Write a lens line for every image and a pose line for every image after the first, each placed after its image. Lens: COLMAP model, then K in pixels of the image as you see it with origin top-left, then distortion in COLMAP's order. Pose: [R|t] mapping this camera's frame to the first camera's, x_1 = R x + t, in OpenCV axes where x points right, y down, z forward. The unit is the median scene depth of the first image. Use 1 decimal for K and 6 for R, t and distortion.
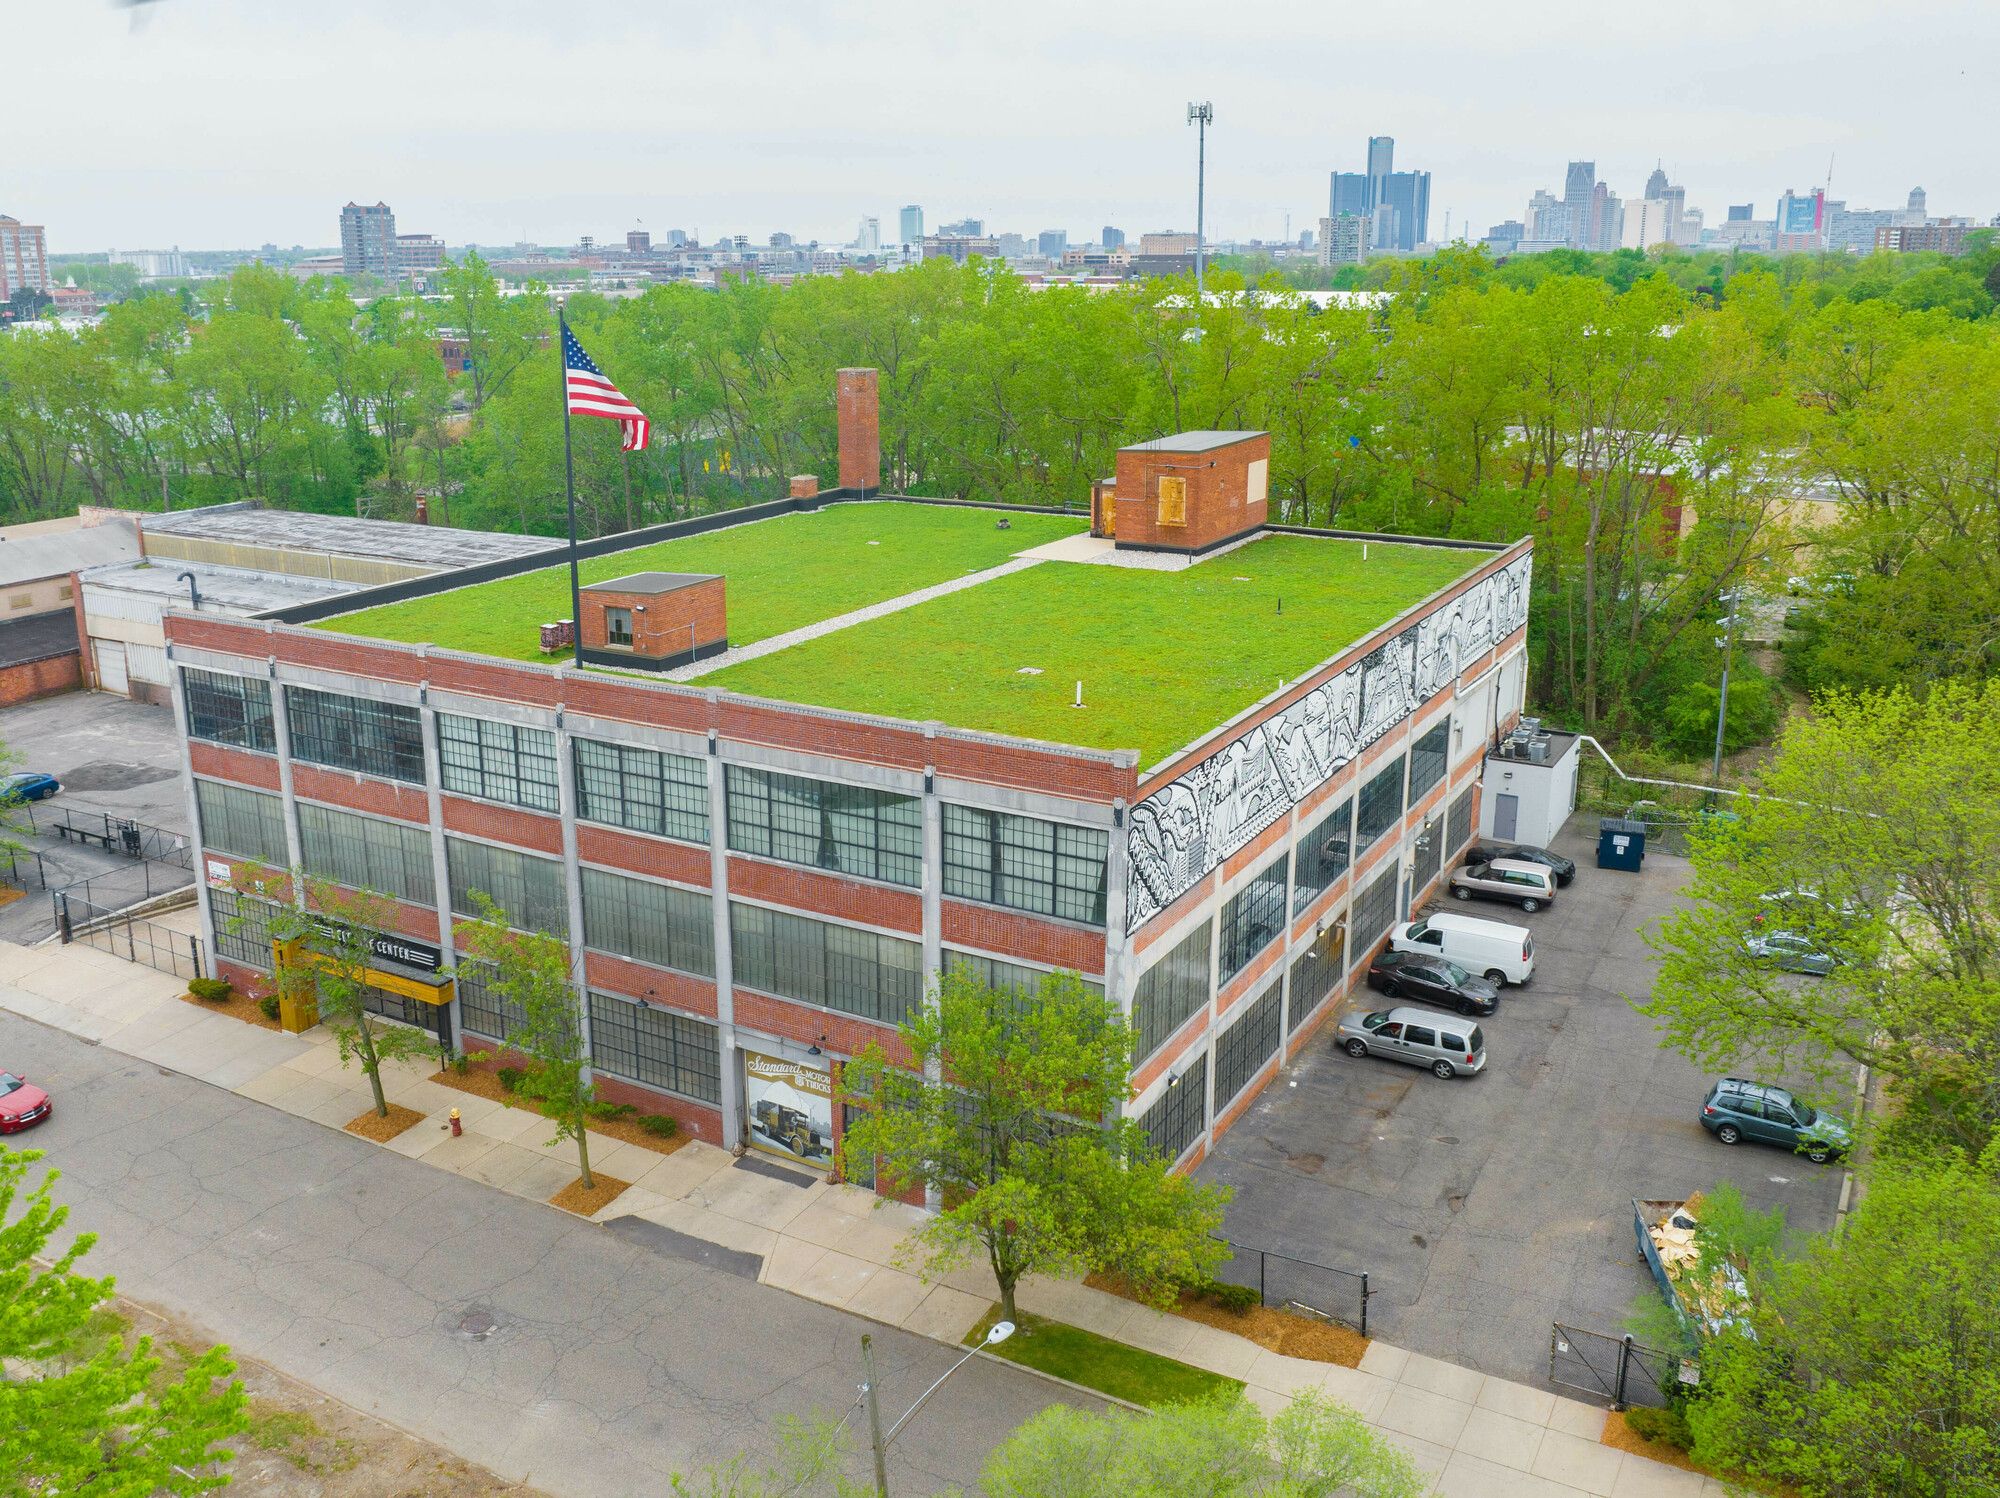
lens RADIAL K [[1702.1, 0, 976.8], [0, 1702.1, 704.3], [0, 0, 1]] dist [-0.031258, -0.018274]
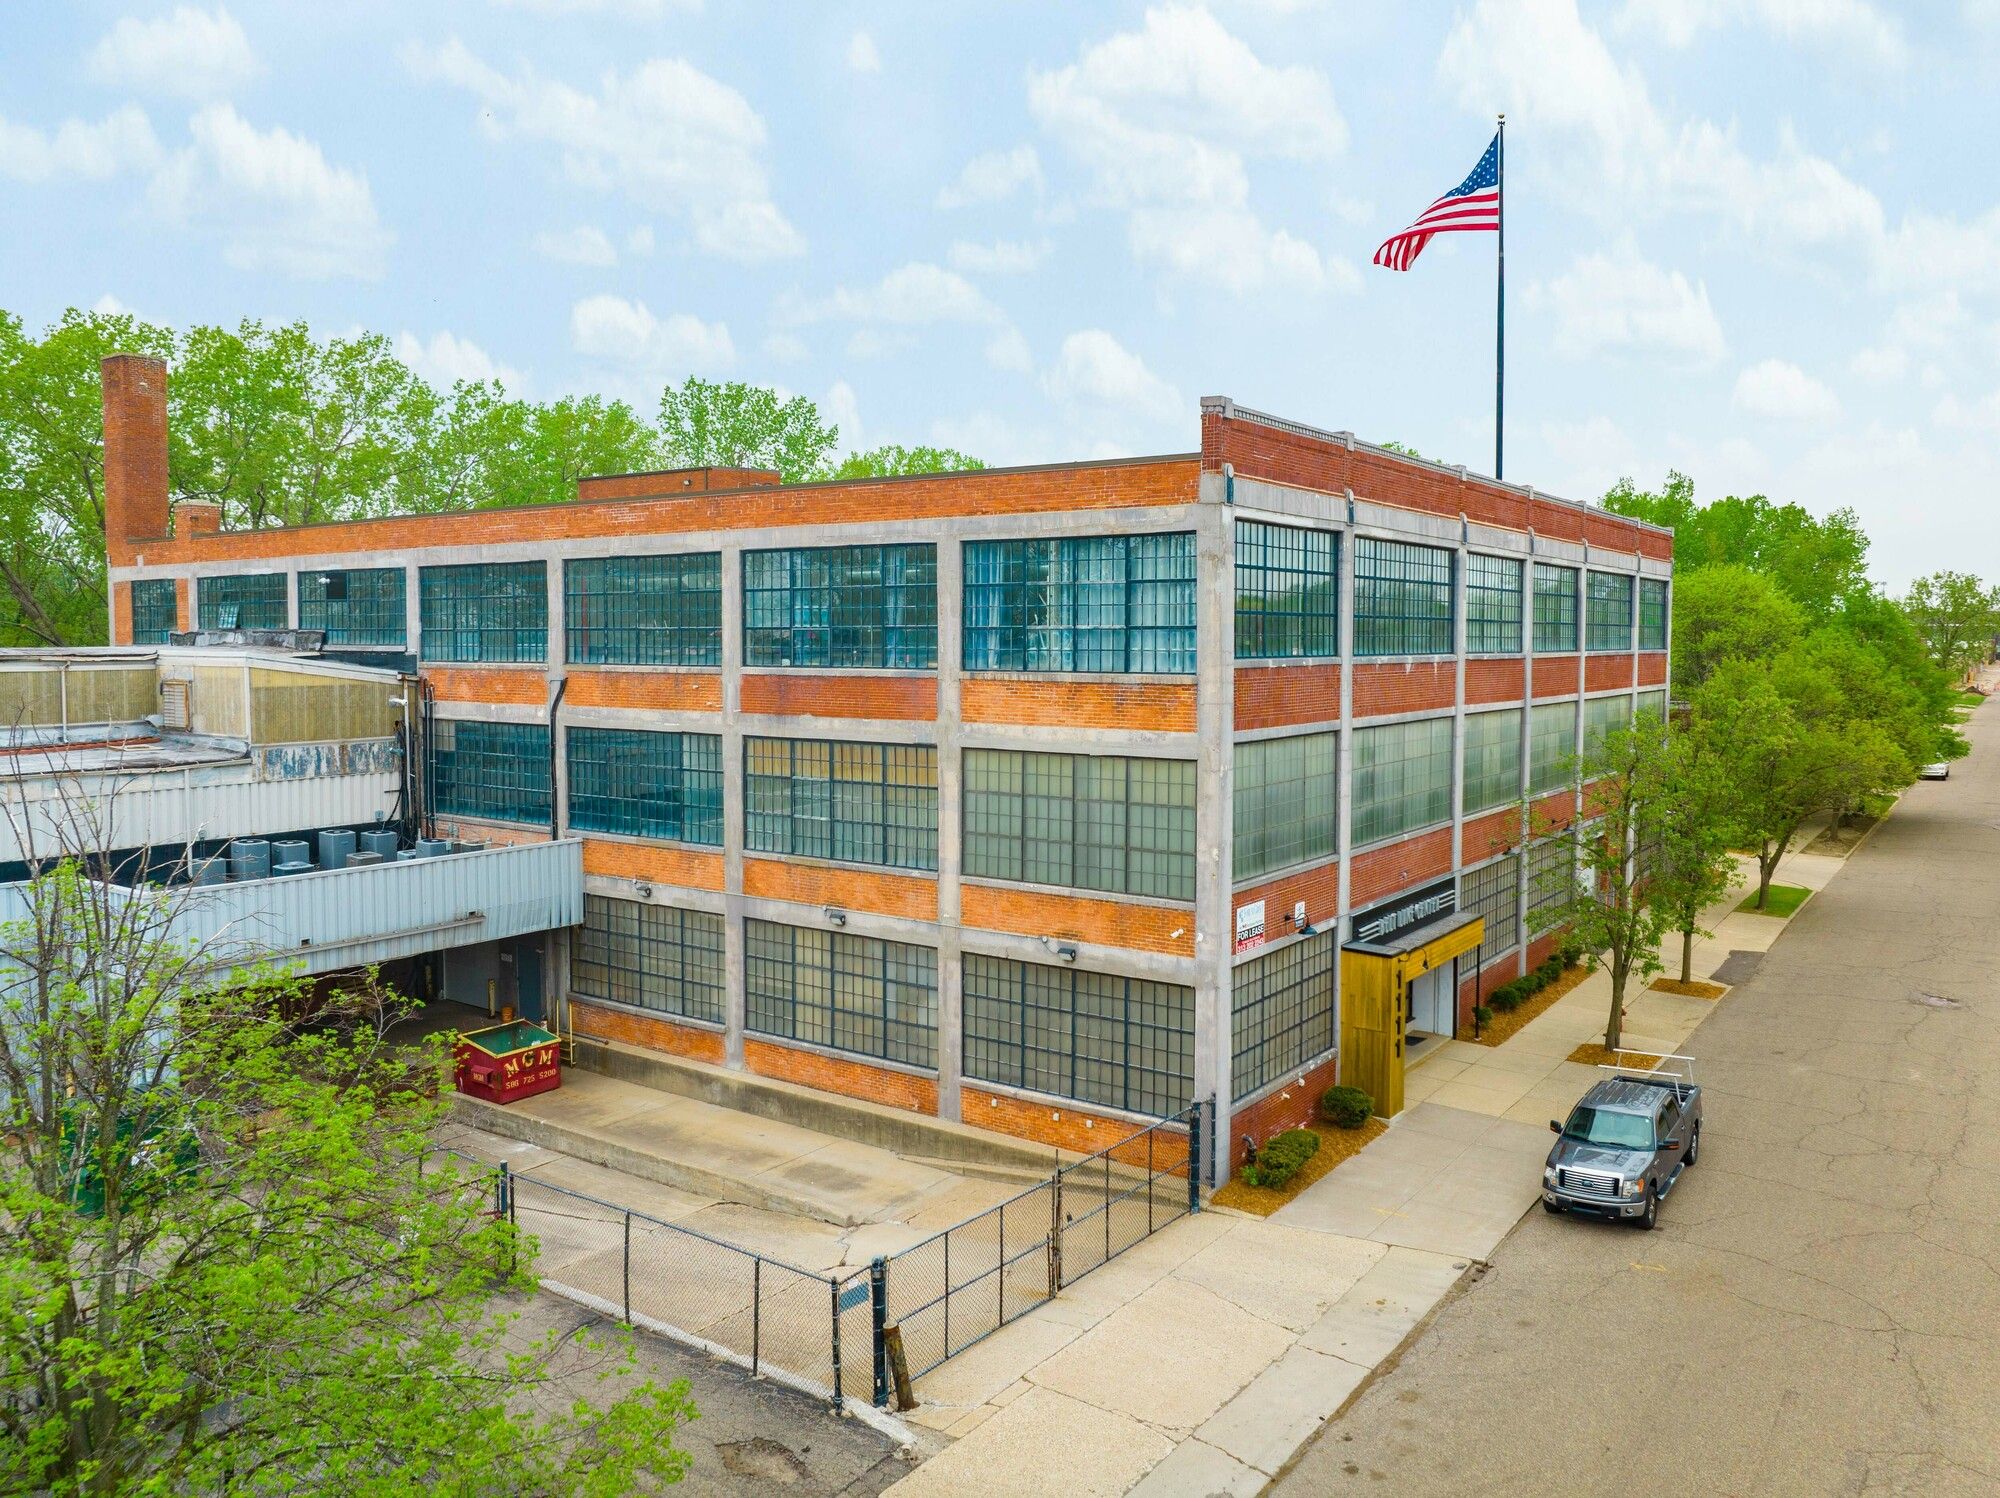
lens RADIAL K [[1451.1, 0, 996.3], [0, 1451.1, 733.7], [0, 0, 1]] dist [-0.029360, -0.008283]
pose [[0.092066, -0.051537, 0.994418, -1.081933], [0.252111, 0.967327, 0.026792, 0.013320], [-0.963309, 0.248237, 0.102051, 1.224817]]
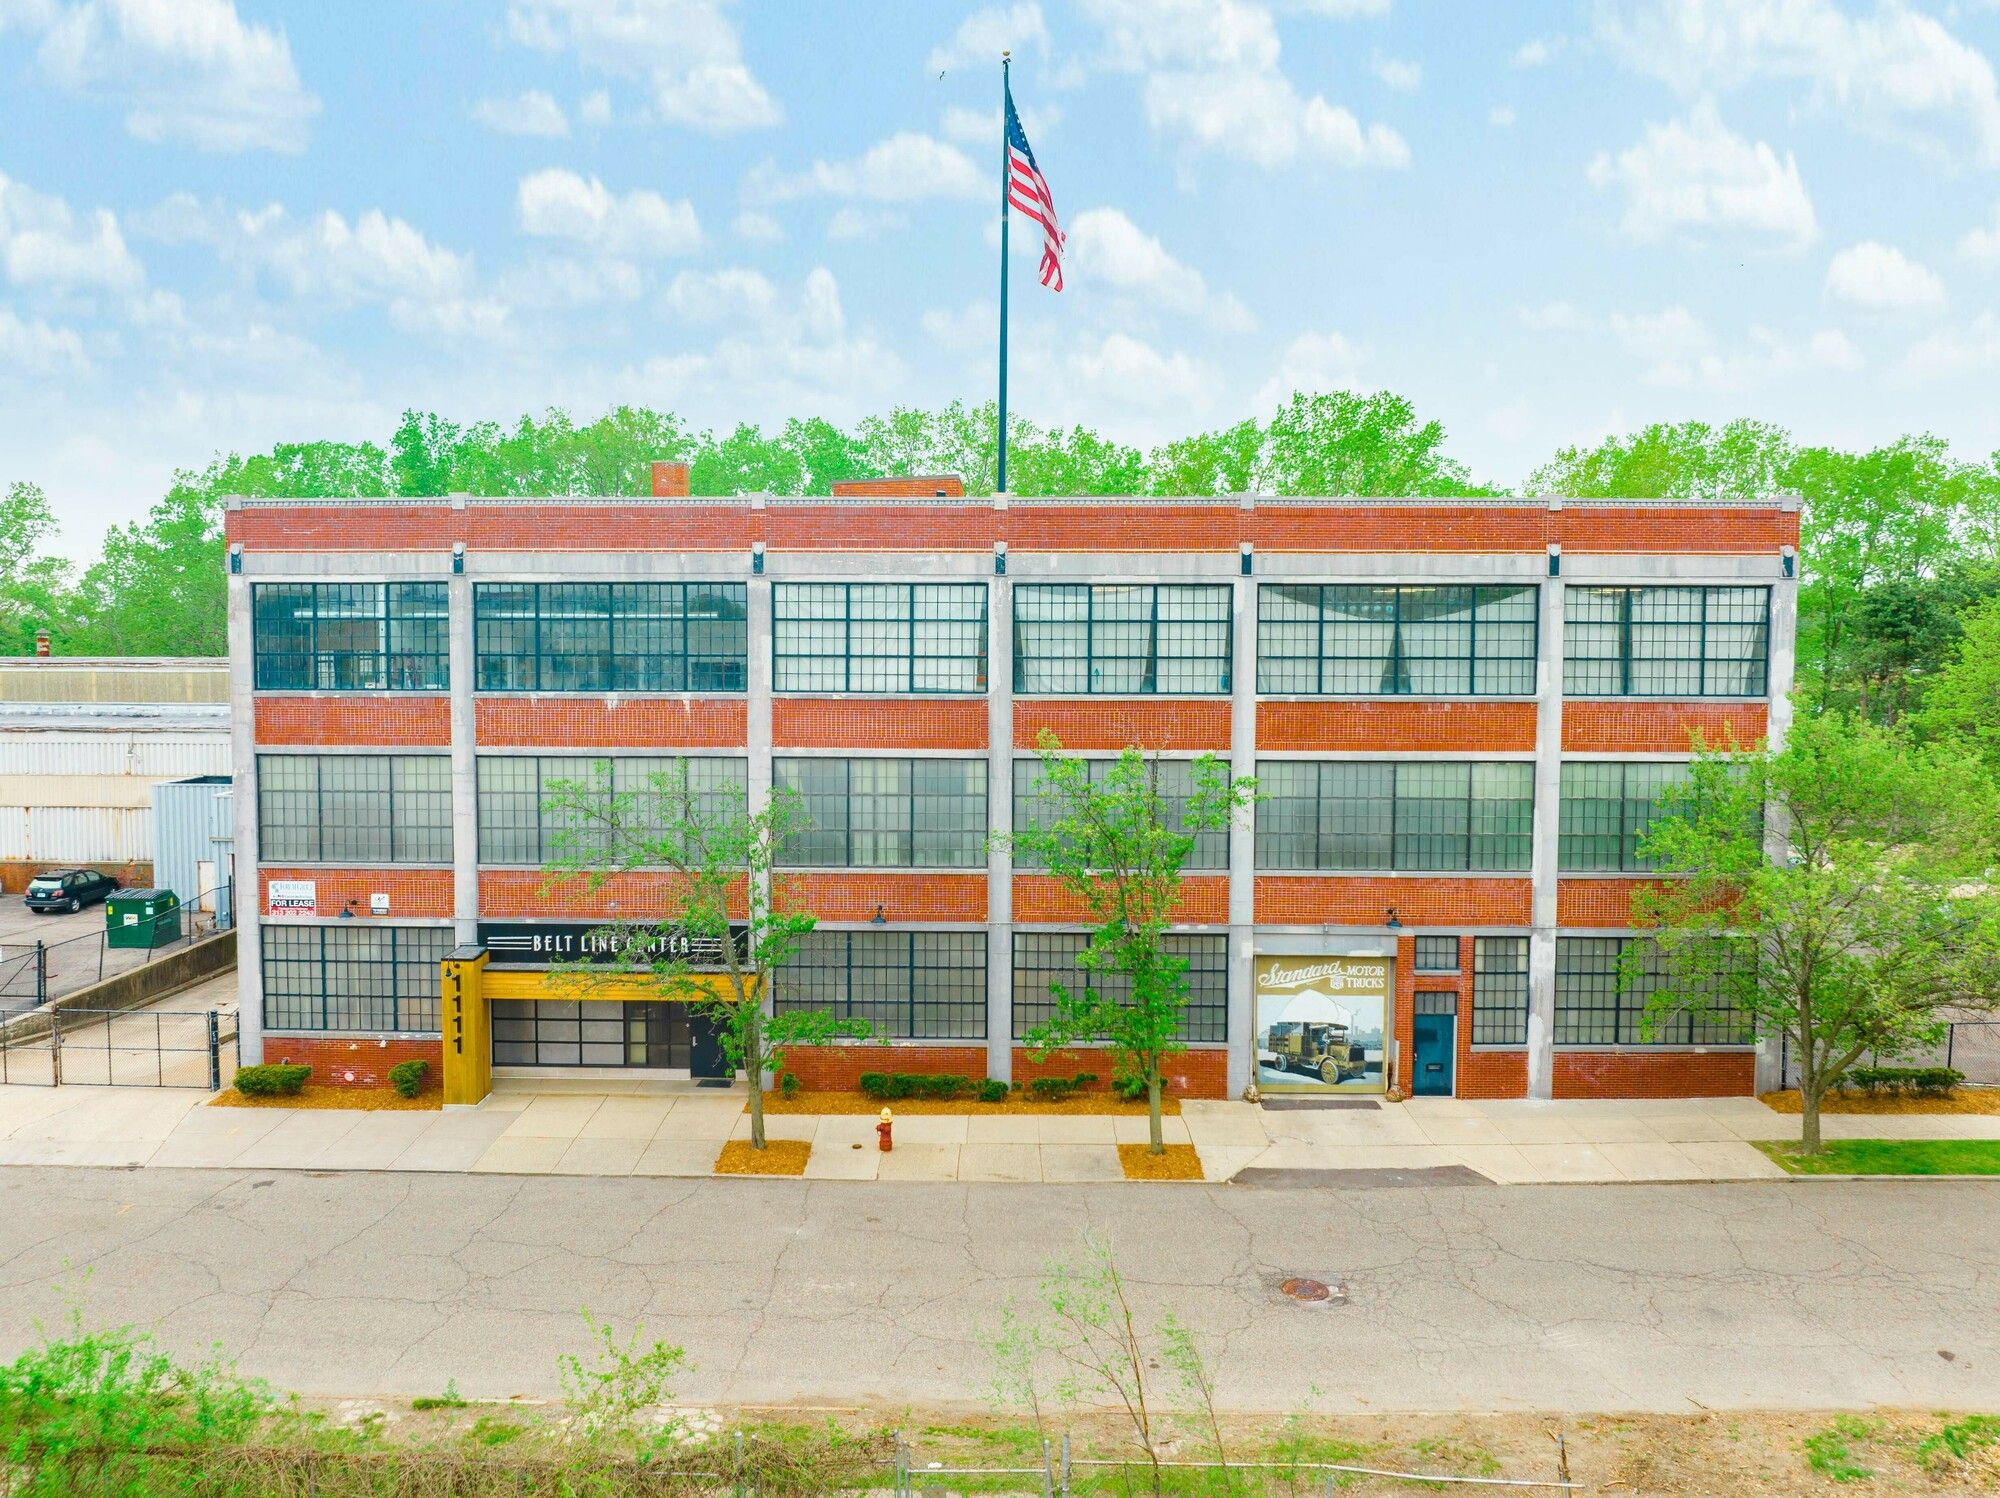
lens RADIAL K [[1451.1, 0, 968.9], [0, 1451.1, 724.1], [0, 0, 1]] dist [-0.029360, -0.008283]
pose [[0.884581, -0.021961, 0.465869, -0.572809], [0.115831, 0.977939, -0.173837, 0.196942], [-0.451773, 0.207735, 0.867610, 0.441779]]
